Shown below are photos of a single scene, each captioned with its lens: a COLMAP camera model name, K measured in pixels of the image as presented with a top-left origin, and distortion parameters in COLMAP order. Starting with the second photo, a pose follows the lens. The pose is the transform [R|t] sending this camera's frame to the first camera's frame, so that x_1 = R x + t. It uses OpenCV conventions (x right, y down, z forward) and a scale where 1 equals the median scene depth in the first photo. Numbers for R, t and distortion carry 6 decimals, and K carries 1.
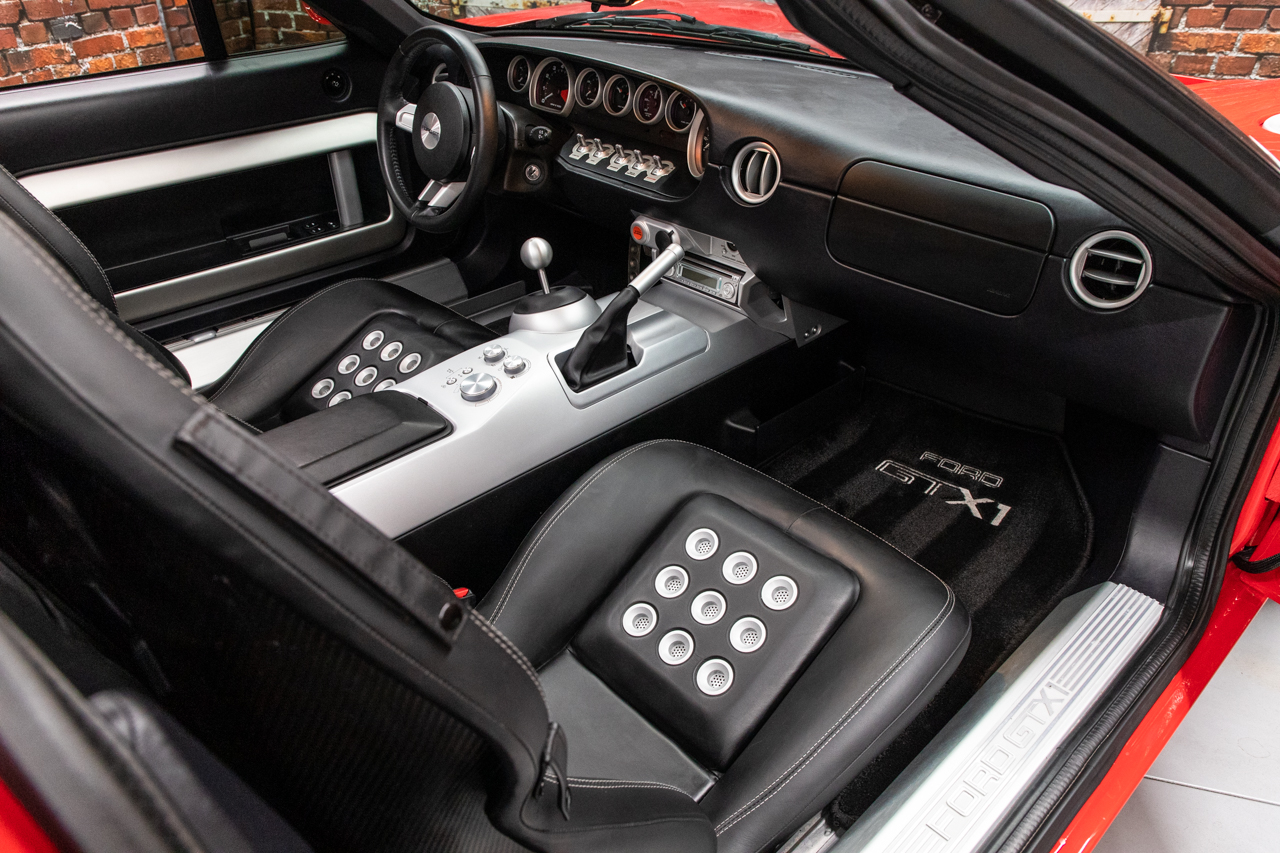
lens RADIAL K [[855.8, 0, 640.0], [0, 855.8, 426.5], [0, 0, 1]] dist [0.025787, -0.029036]
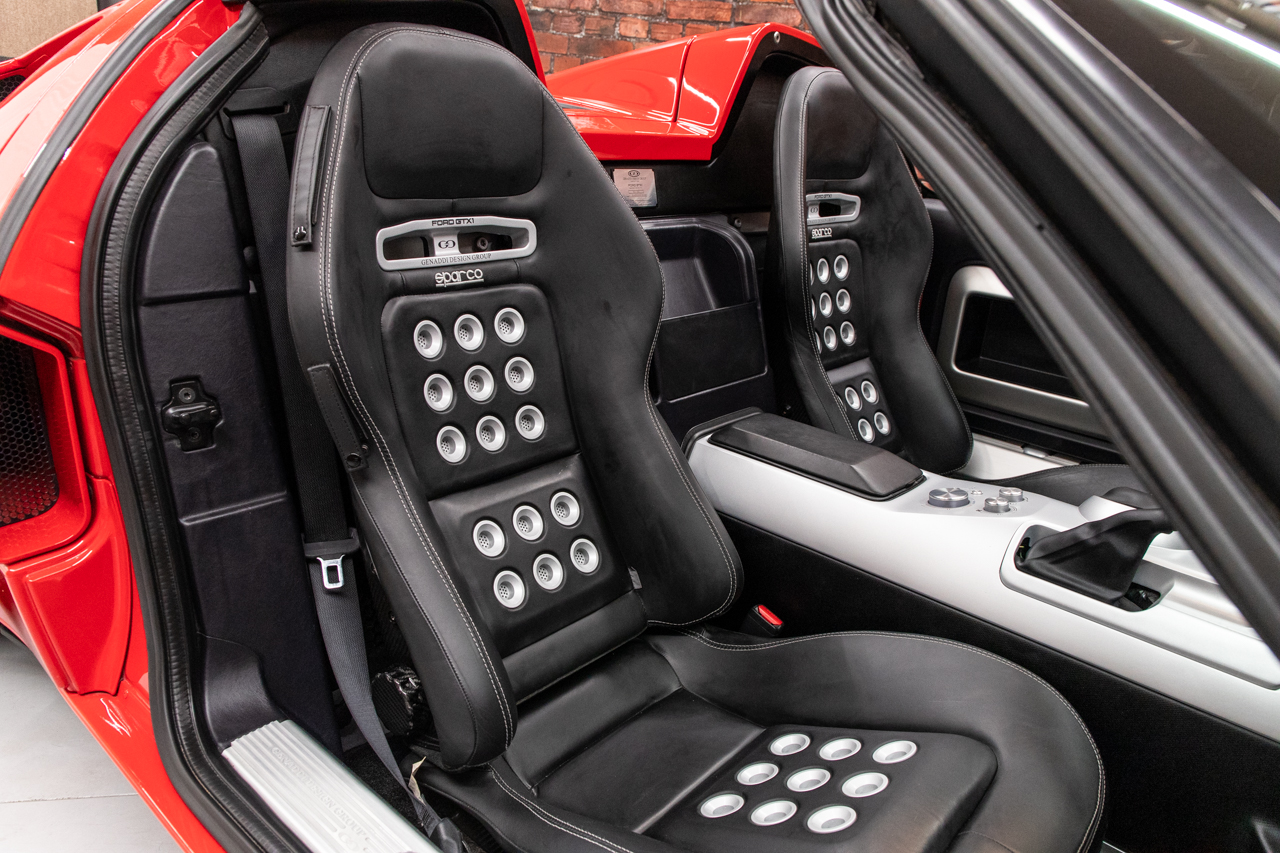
lens RADIAL K [[896.3, 0, 640.0], [0, 896.3, 426.5], [0, 0, 1]] dist [0.002382, -0.001369]
pose [[0.124378, 0.357507, -0.925591, 0.544637], [-0.596529, 0.772371, 0.218166, -0.101569], [0.792895, 0.525007, 0.309330, 0.329964]]
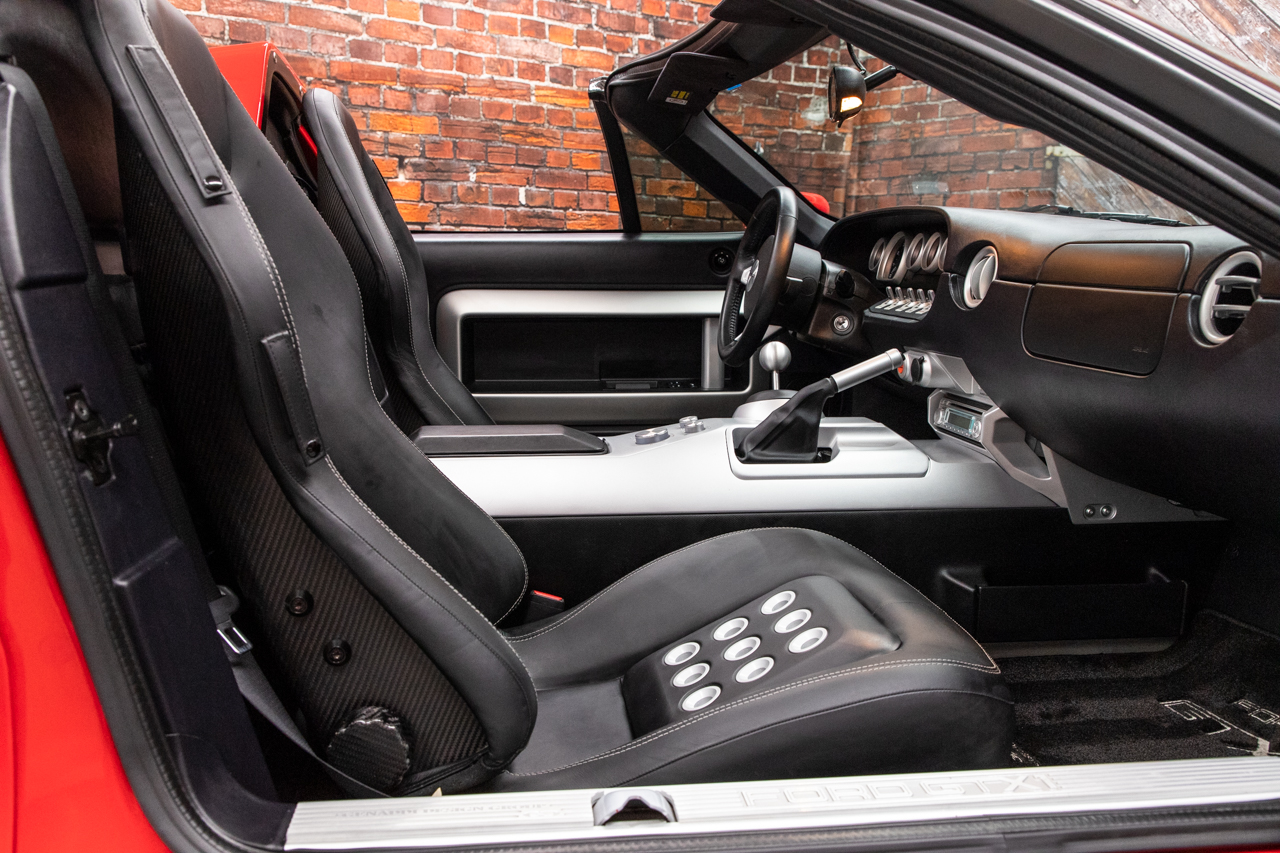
lens RADIAL K [[1054.7, 0, 640.0], [0, 1054.7, 426.5], [0, 0, 1]] dist [-0.003178, 0.006078]
pose [[0.808903, 0.113613, -0.576861, 0.454693], [-0.329300, 0.900366, -0.284434, 0.264991], [0.487070, 0.420039, 0.765721, 0.002463]]
